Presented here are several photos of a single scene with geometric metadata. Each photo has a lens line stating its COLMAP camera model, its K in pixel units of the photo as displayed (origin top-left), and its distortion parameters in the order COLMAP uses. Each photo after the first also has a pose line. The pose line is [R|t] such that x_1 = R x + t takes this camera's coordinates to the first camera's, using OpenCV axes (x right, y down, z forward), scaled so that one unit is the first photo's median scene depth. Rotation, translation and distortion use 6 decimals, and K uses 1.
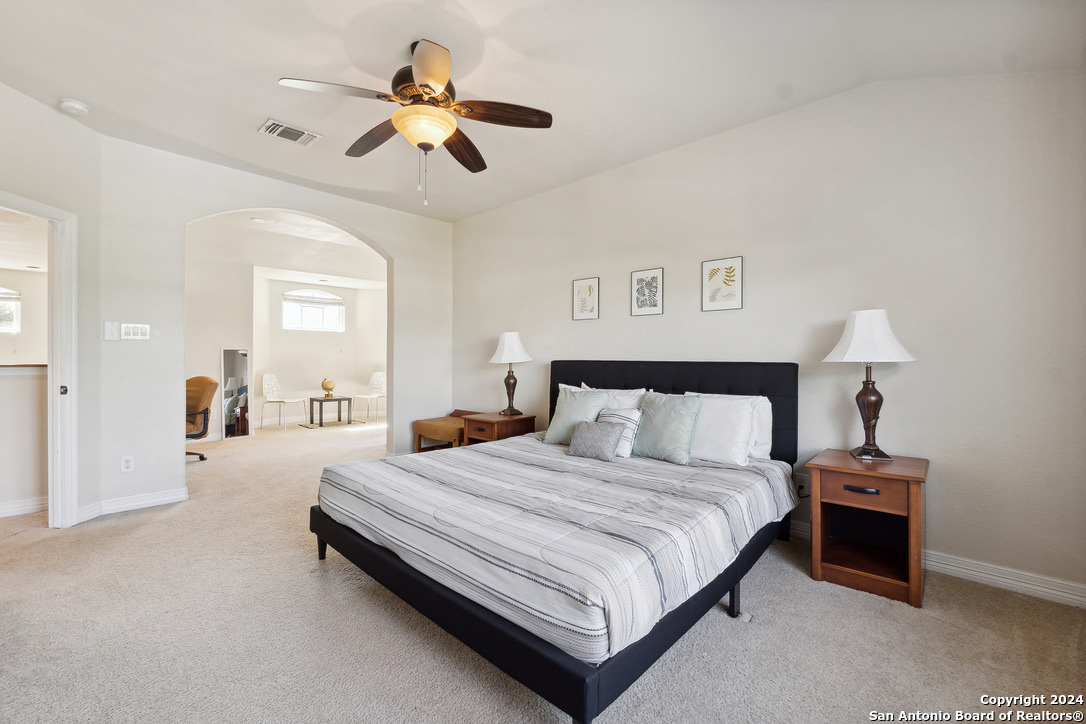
lens RADIAL K [[459.8, 0, 543.0], [0, 459.8, 362.0], [0, 0, 1]] dist [0.001998, 0.000159]
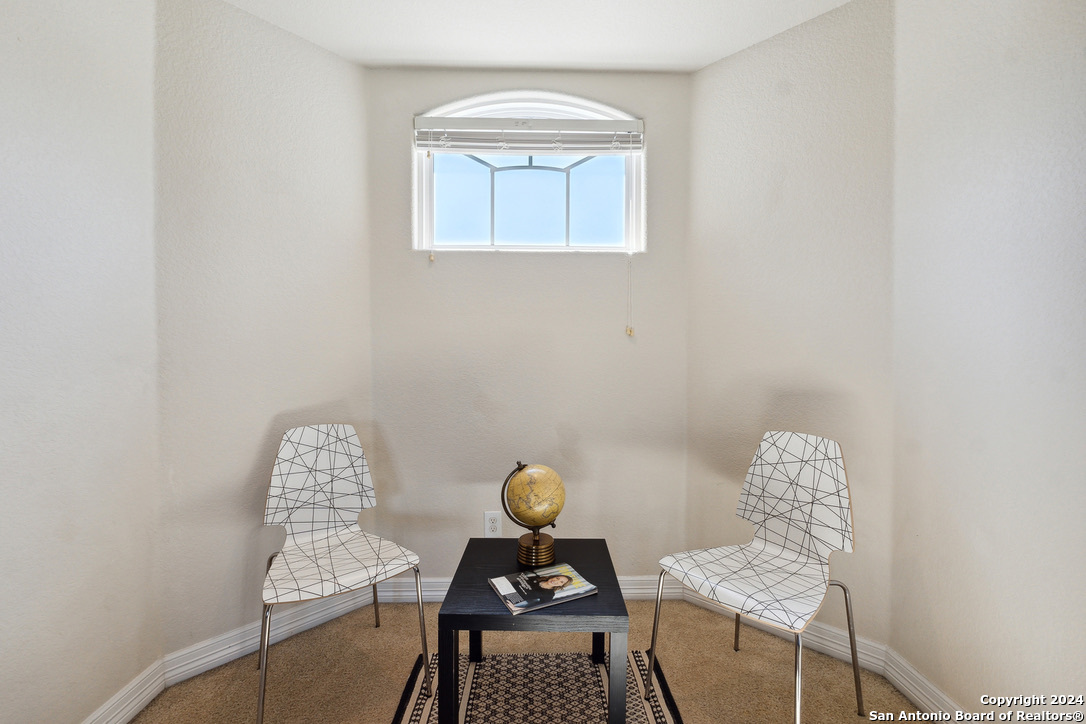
lens RADIAL K [[459.8, 0, 543.0], [0, 459.8, 362.0], [0, 0, 1]] dist [0.001998, 0.000159]
pose [[0.707785, 0.014843, -0.706272, -0.320927], [-0.003770, 0.999844, 0.017234, -0.011522], [0.706418, -0.009535, 0.707731, 0.857576]]
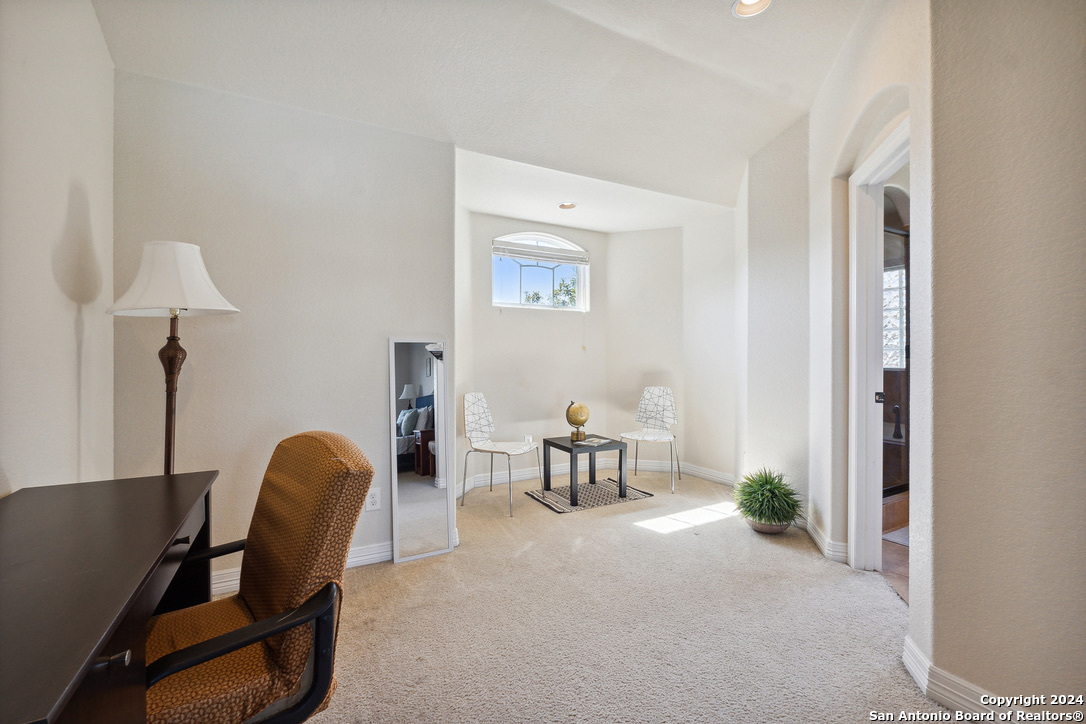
lens RADIAL K [[453.5, 0, 543.0], [0, 453.5, 362.0], [0, 0, 1]] dist [-0.000335, -0.000056]
pose [[0.953580, -0.002960, -0.301125, -0.351599], [0.003946, 0.999989, 0.002664, -0.008171], [0.301113, -0.003728, 0.953581, 0.514815]]
